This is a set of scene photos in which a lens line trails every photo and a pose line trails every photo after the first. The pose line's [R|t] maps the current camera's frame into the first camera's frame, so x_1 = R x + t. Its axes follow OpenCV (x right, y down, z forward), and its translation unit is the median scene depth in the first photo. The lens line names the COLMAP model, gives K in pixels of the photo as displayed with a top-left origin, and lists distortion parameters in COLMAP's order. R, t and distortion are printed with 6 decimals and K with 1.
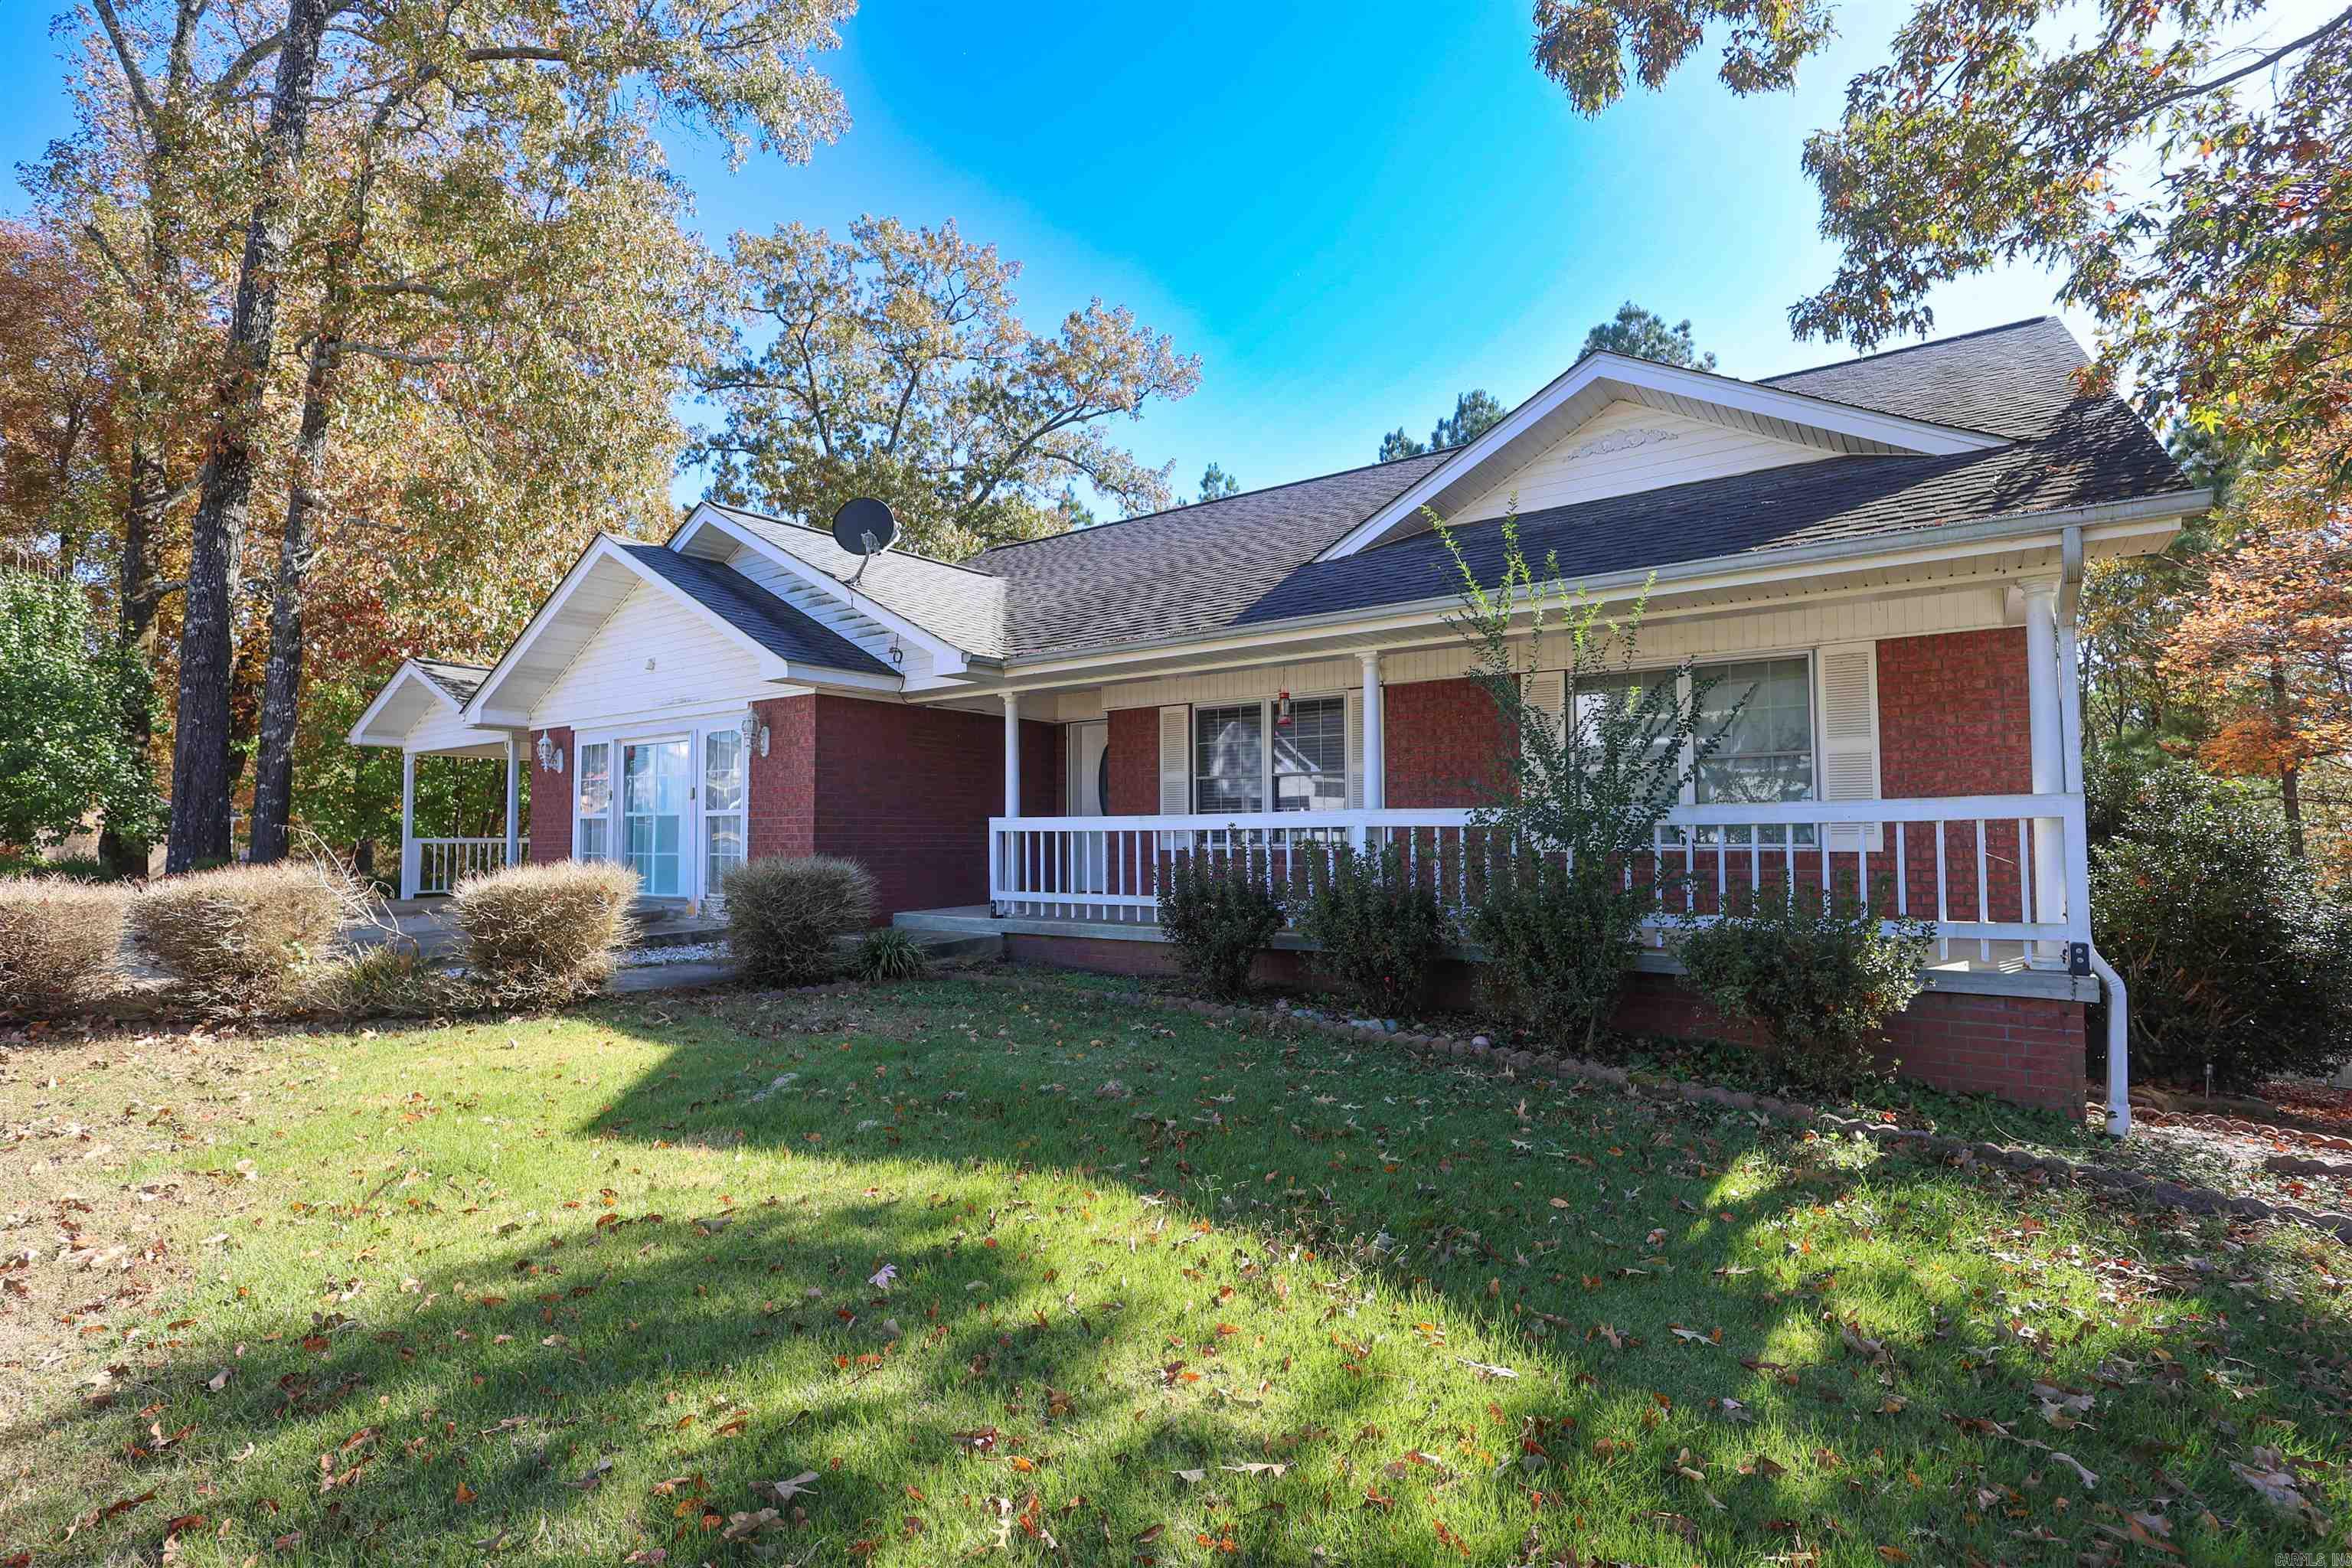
lens RADIAL K [[1086.6, 0, 1179.1], [0, 1086.6, 788.5], [0, 0, 1]] dist [-0.003579, 0.001650]
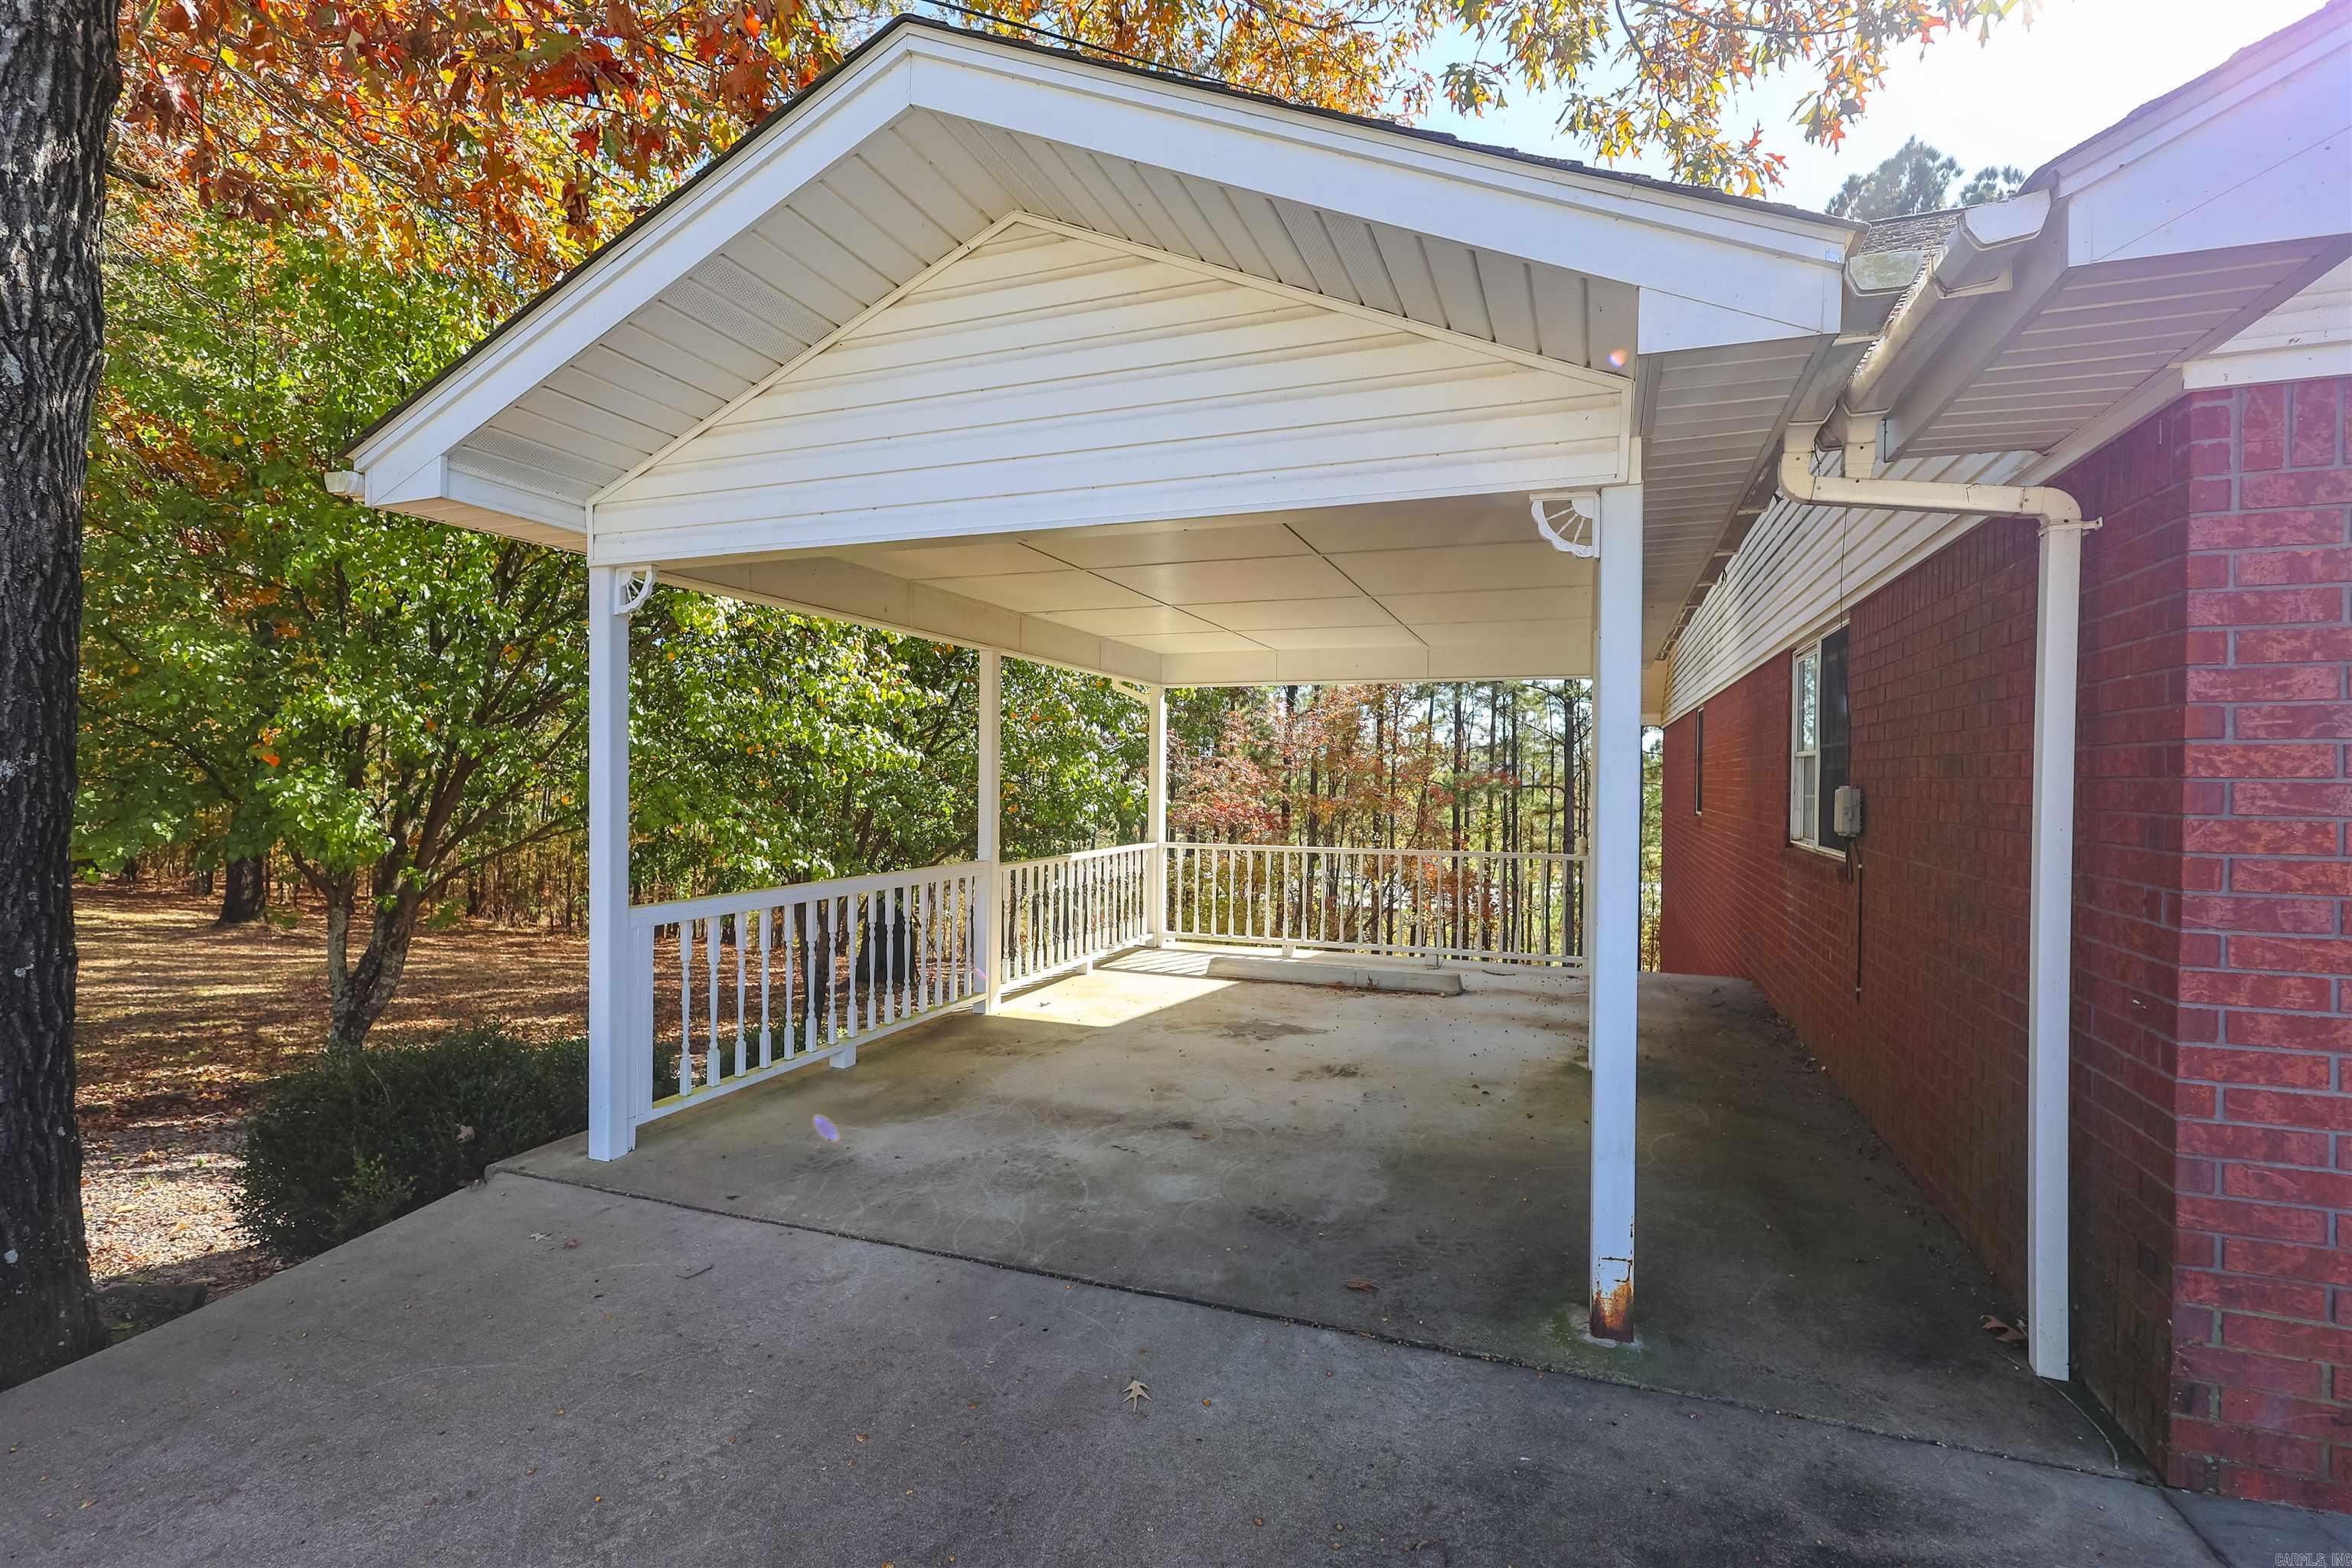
lens RADIAL K [[1086.6, 0, 1177.0], [0, 1086.6, 779.3], [0, 0, 1]] dist [-0.003579, 0.001650]
pose [[0.956011, 0.007193, 0.293244, -1.078307], [-0.021565, 0.998717, 0.045809, -0.001203], [-0.292539, -0.050118, 0.954939, 1.199347]]
